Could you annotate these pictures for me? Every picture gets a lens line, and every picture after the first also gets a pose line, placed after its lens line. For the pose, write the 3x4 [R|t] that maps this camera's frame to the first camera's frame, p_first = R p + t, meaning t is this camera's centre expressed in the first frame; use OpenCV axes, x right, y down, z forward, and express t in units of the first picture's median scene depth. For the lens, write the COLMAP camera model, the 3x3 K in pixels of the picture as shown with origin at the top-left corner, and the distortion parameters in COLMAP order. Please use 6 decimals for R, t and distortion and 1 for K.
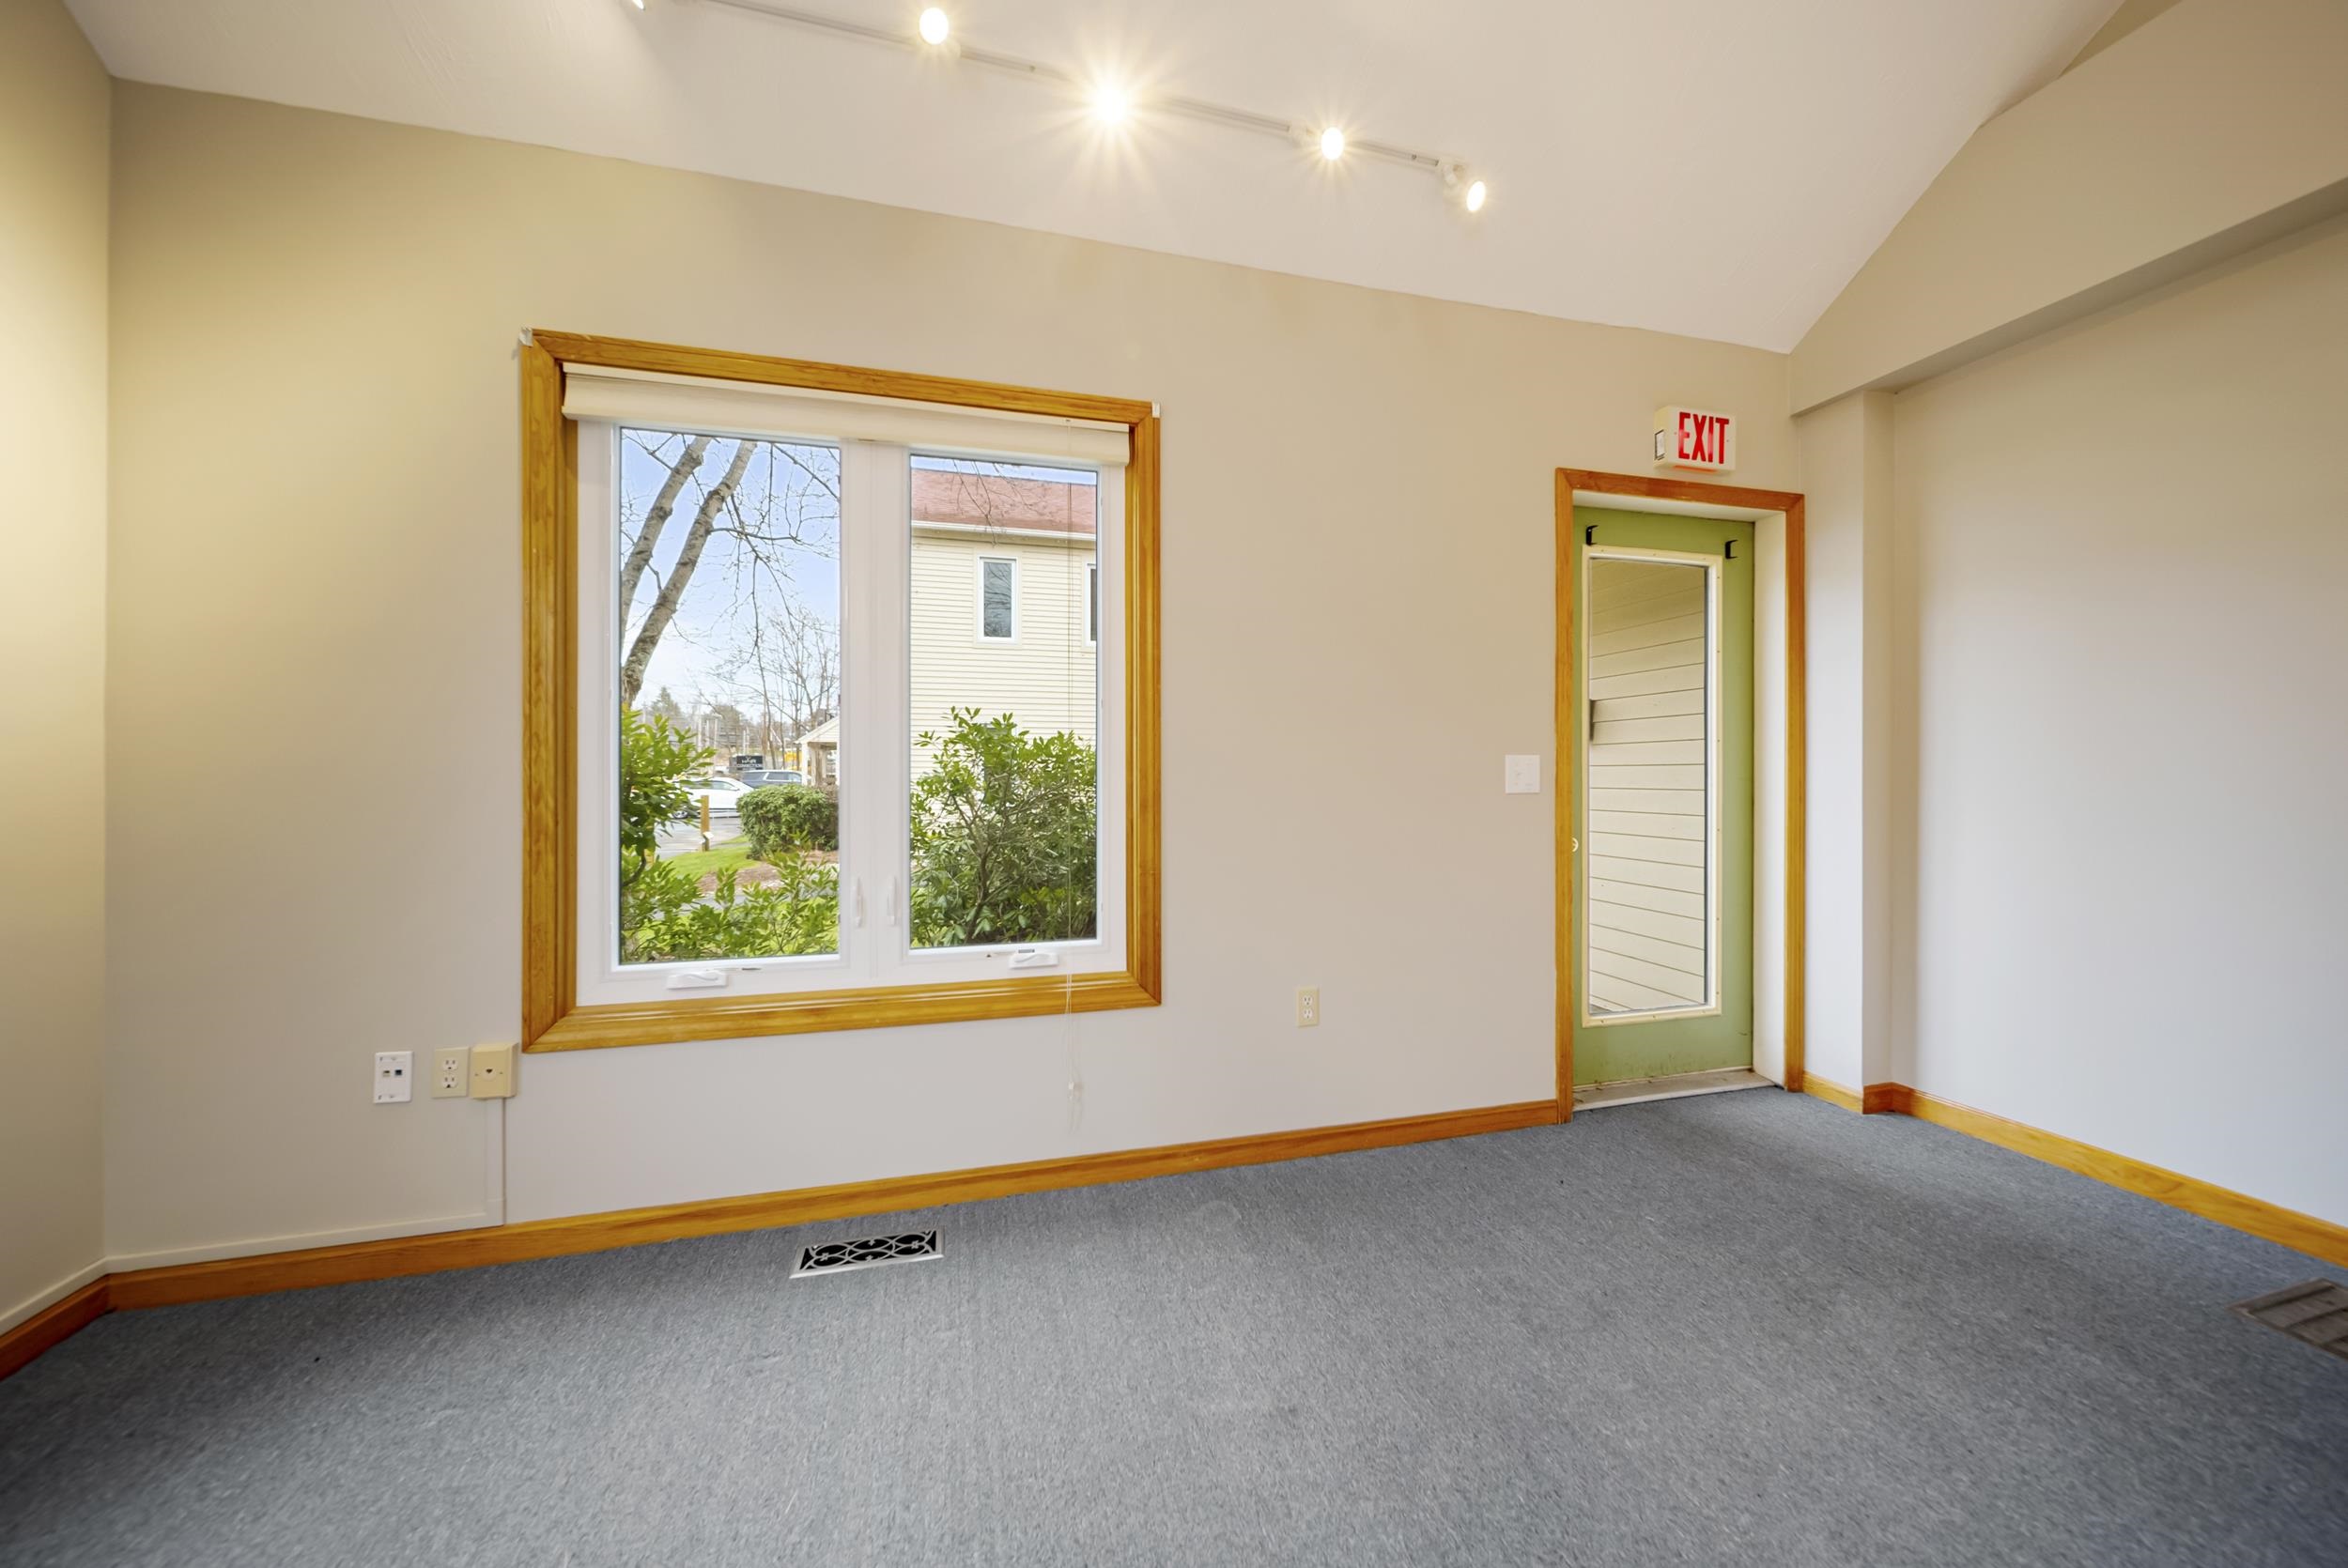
lens RADIAL K [[820.1, 0, 1174.0], [0, 820.1, 784.0], [0, 0, 1]] dist [-0.000315, -0.000976]
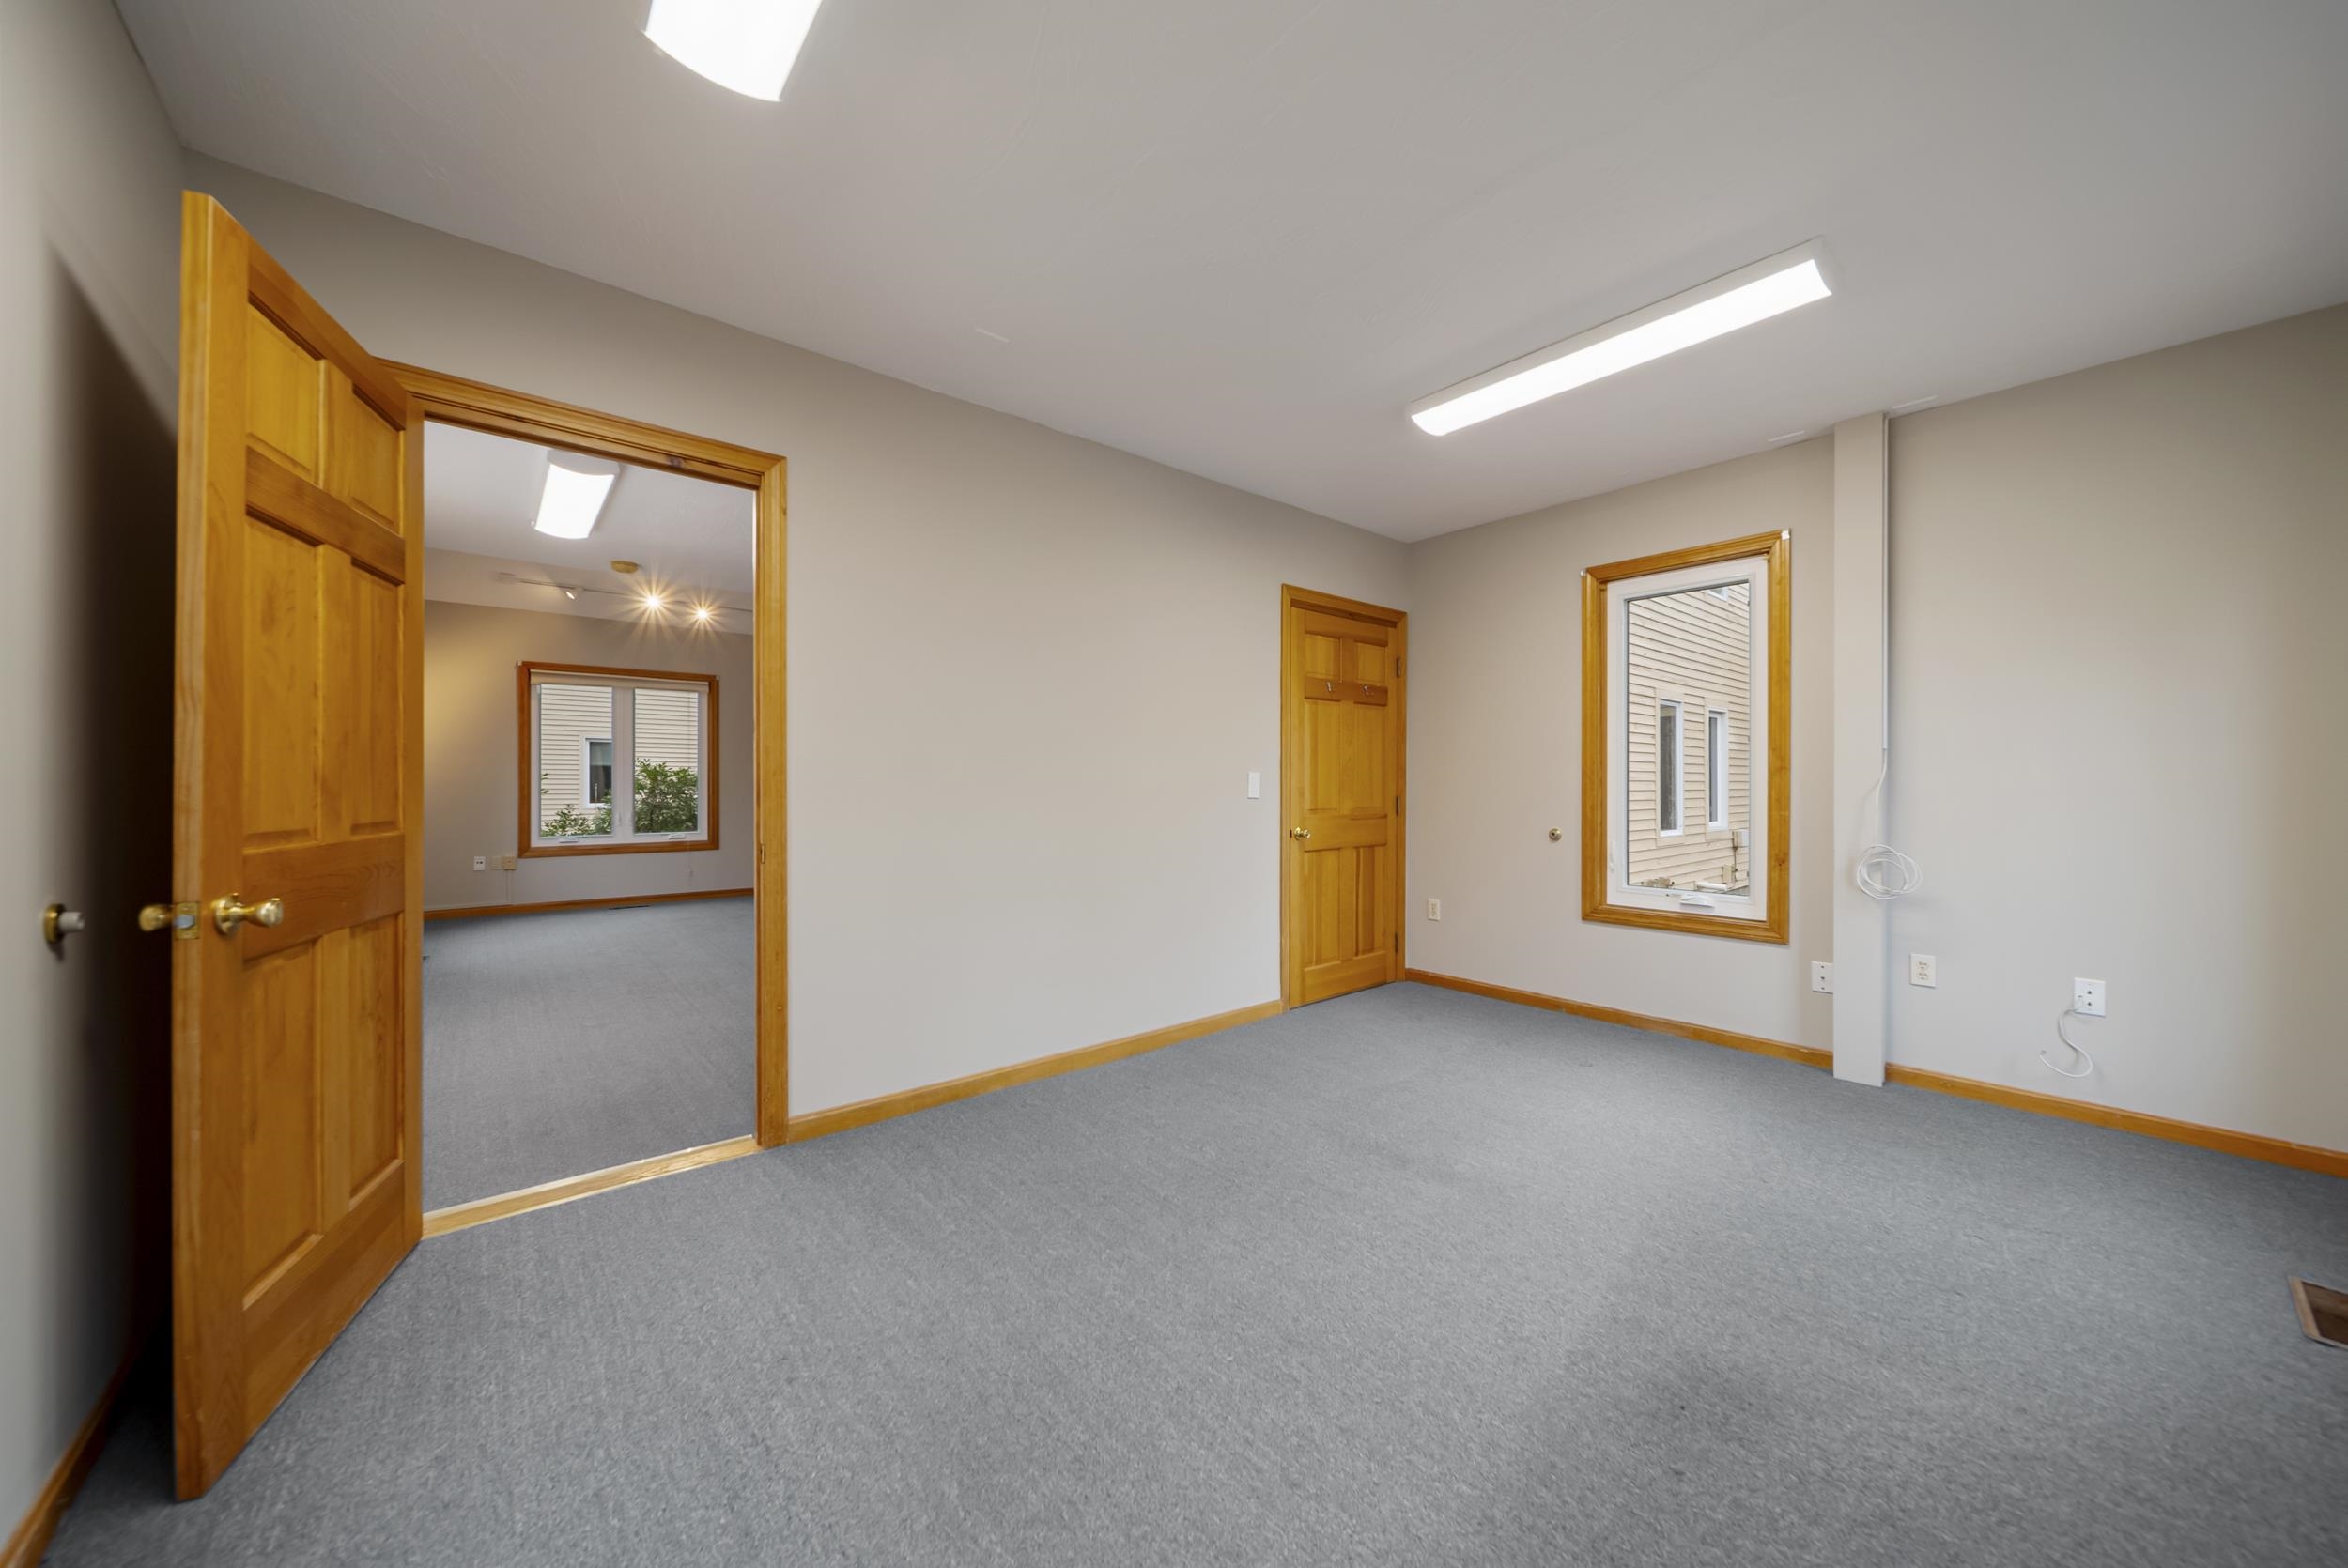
lens RADIAL K [[820.1, 0, 1174.0], [0, 820.1, 784.0], [0, 0, 1]] dist [-0.000315, -0.000976]
pose [[0.907055, 0.003969, 0.420994, 0.268664], [-0.001194, 0.999976, -0.006855, 0.013589], [-0.421011, 0.005715, 0.907038, -2.948828]]
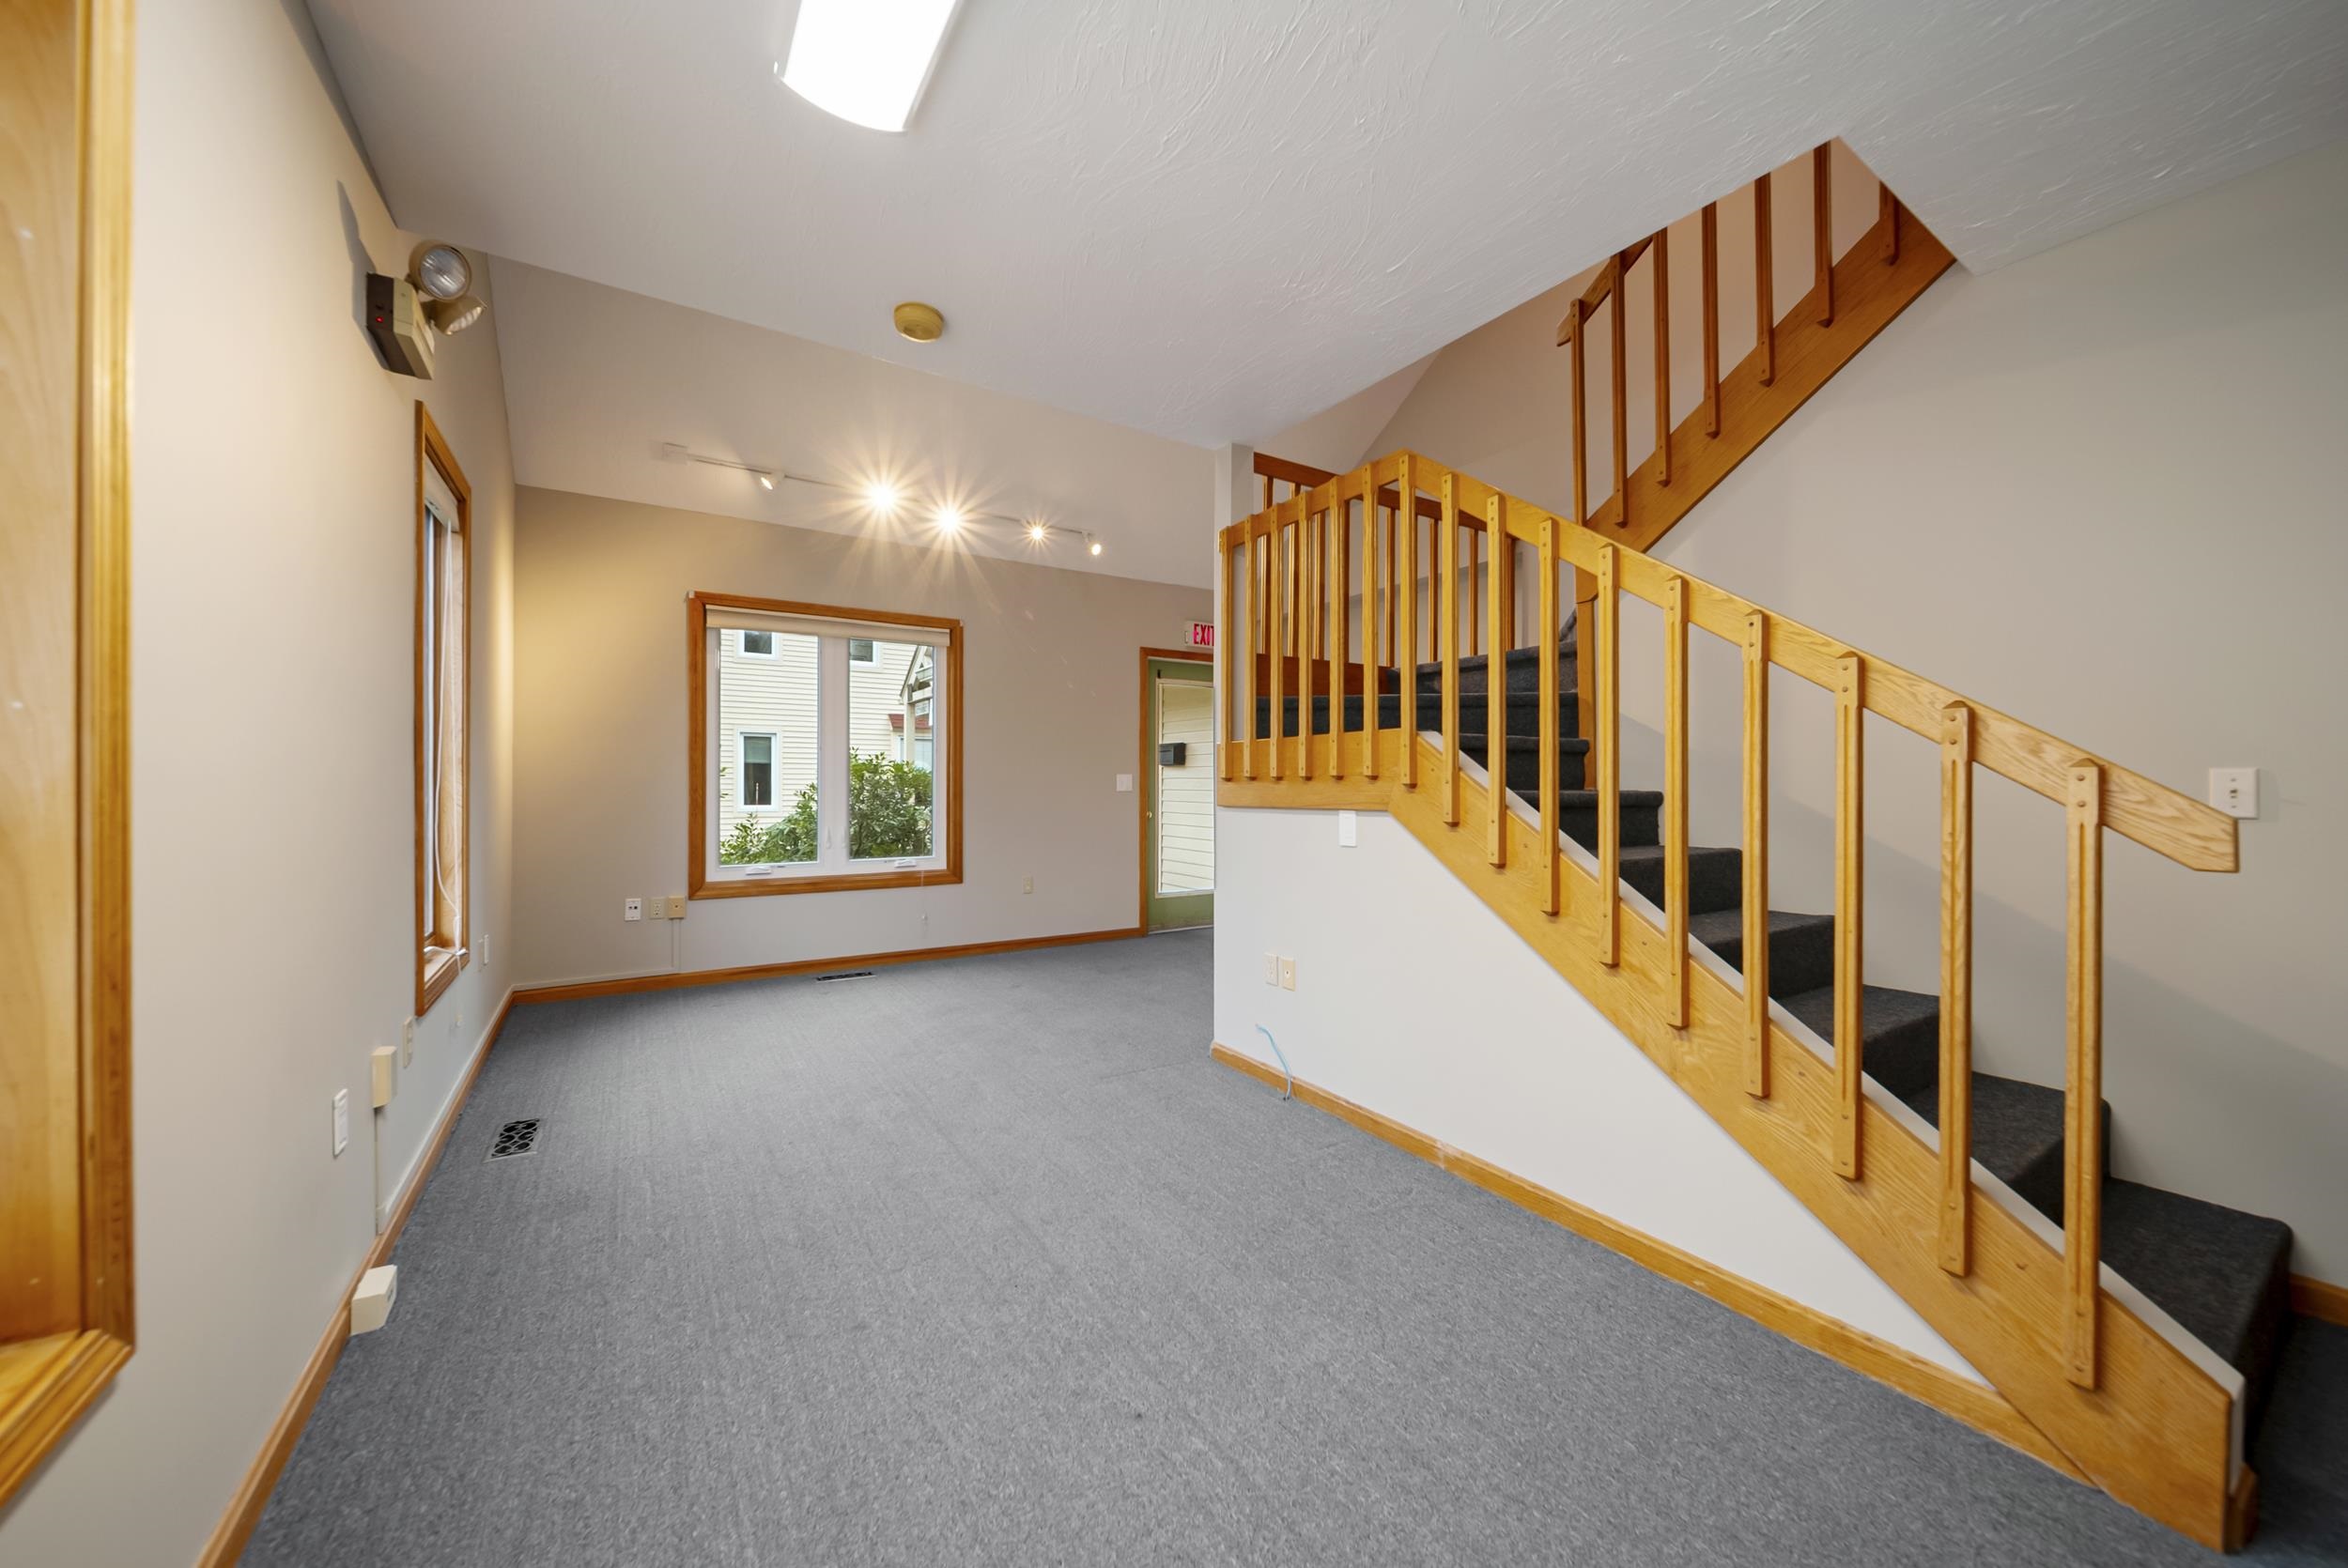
lens RADIAL K [[826.1, 0, 1174.9], [0, 826.1, 779.5], [0, 0, 1]] dist [-0.000887, -0.000806]
pose [[0.950970, 0.005901, 0.309228, -0.166937], [-0.002458, 0.999931, -0.011522, 0.005451], [-0.309274, 0.010197, 0.950918, -1.385176]]
